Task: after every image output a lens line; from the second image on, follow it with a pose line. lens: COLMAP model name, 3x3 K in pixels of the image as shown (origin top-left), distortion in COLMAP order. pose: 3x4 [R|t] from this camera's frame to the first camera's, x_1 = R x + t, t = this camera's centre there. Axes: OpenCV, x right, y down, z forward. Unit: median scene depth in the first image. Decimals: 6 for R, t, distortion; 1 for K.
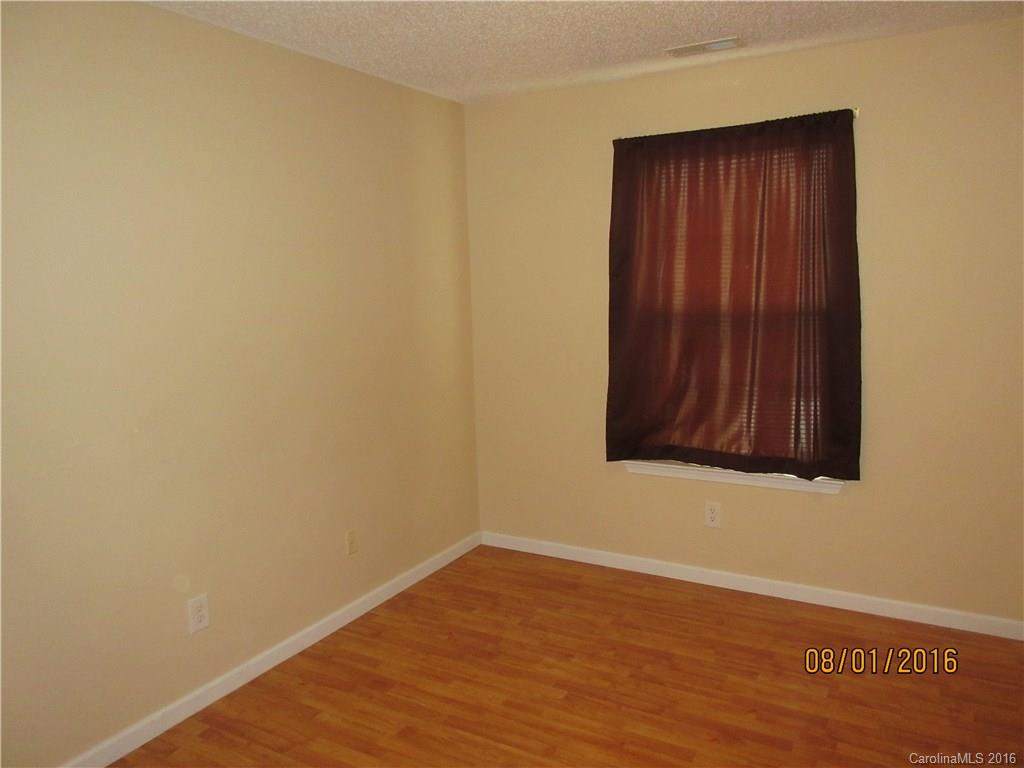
lens RADIAL K [[753.1, 0, 509.8], [0, 753.1, 385.2], [0, 0, 1]] dist [-0.016029, -0.001711]
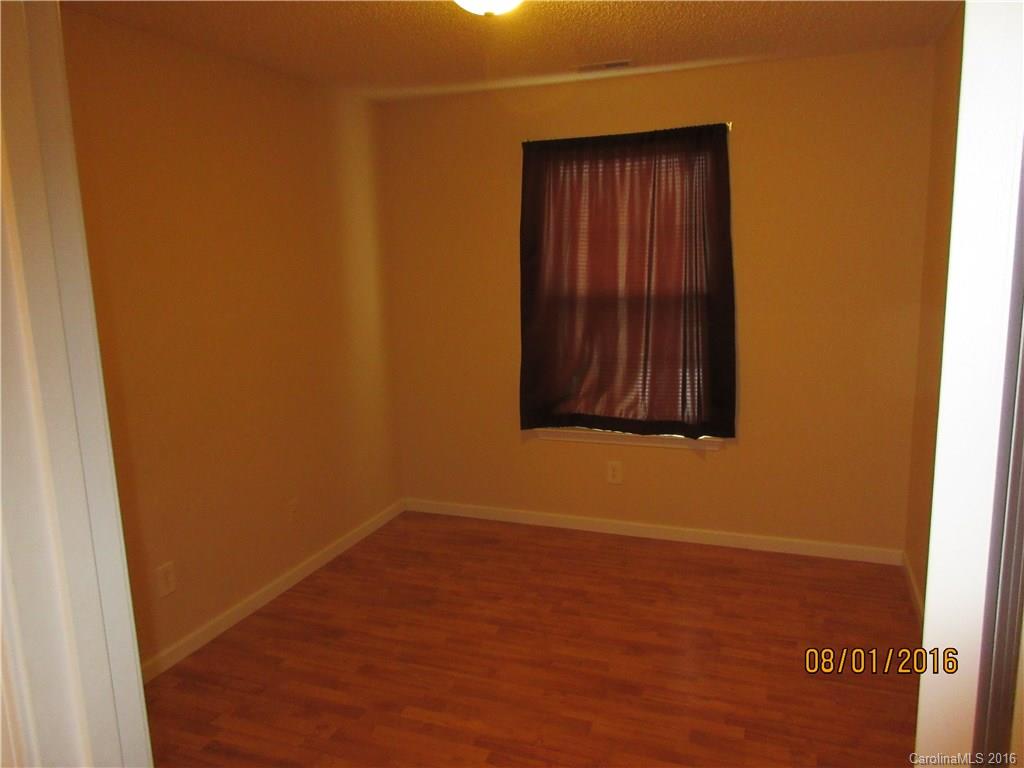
lens RADIAL K [[753.1, 0, 510.4], [0, 753.1, 383.3], [0, 0, 1]] dist [-0.016029, -0.001711]
pose [[0.989169, -0.026032, 0.144452, -0.054623], [0.021007, 0.999124, 0.036206, -0.010160], [-0.145268, -0.032779, 0.988849, -0.120776]]
